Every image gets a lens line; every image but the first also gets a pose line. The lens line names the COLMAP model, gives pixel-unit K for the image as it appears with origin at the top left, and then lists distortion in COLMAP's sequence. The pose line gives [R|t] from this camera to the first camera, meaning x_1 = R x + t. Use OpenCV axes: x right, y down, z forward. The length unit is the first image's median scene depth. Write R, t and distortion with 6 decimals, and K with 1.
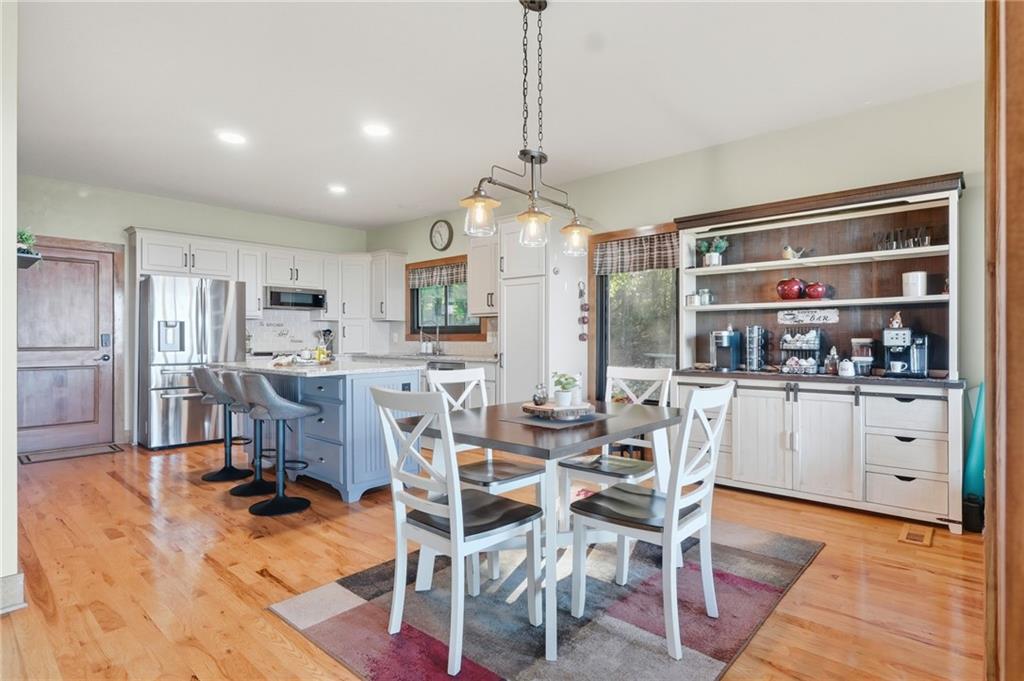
lens RADIAL K [[526.7, 0, 510.5], [0, 526.7, 338.6], [0, 0, 1]] dist [0.001171, -0.000320]
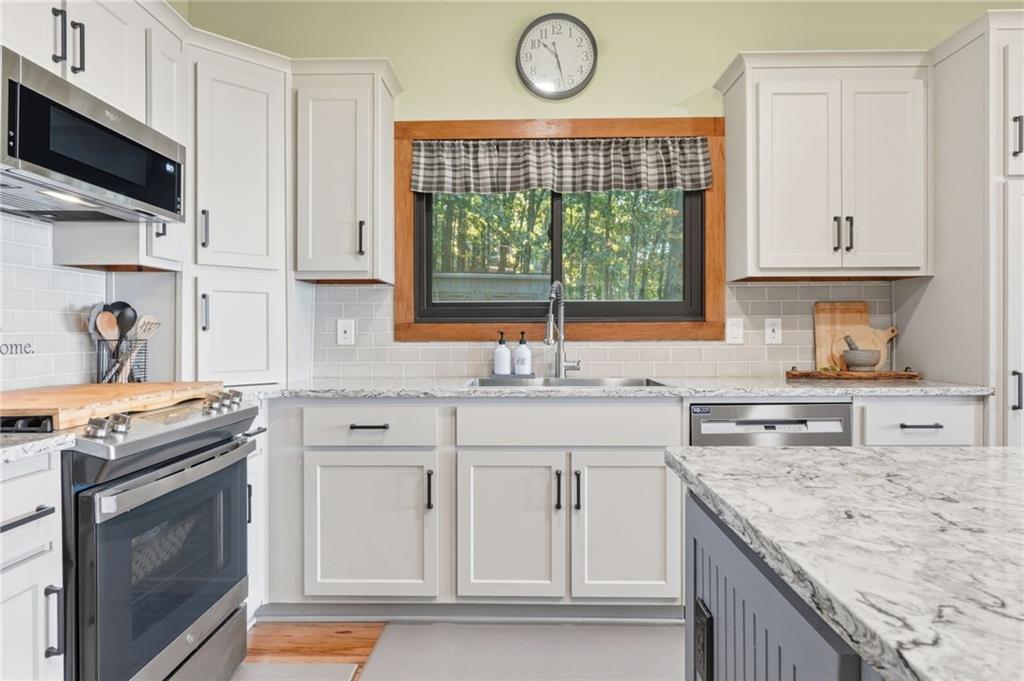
lens RADIAL K [[628.2, 0, 508.7], [0, 628.2, 332.9], [0, 0, 1]] dist [0.000177, 0.000385]
pose [[0.753156, -0.002212, 0.657839, -0.534930], [0.002811, 0.999996, 0.000144, -0.001428], [-0.657836, 0.001741, 0.753159, 0.821284]]
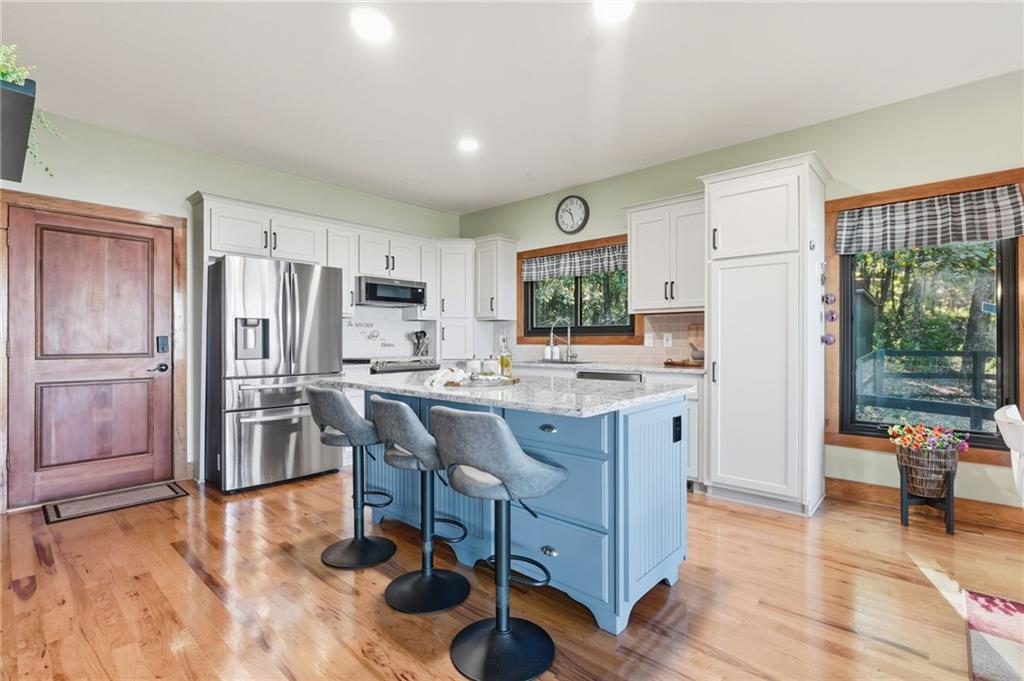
lens RADIAL K [[474.8, 0, 512.0], [0, 474.8, 340.5], [0, 0, 1]] dist [-0.002402, 0.000477]
pose [[0.999992, -0.000604, 0.003841, -0.270274], [0.000608, 0.999999, -0.000961, -0.001323], [-0.003840, 0.000964, 0.999992, 0.318987]]
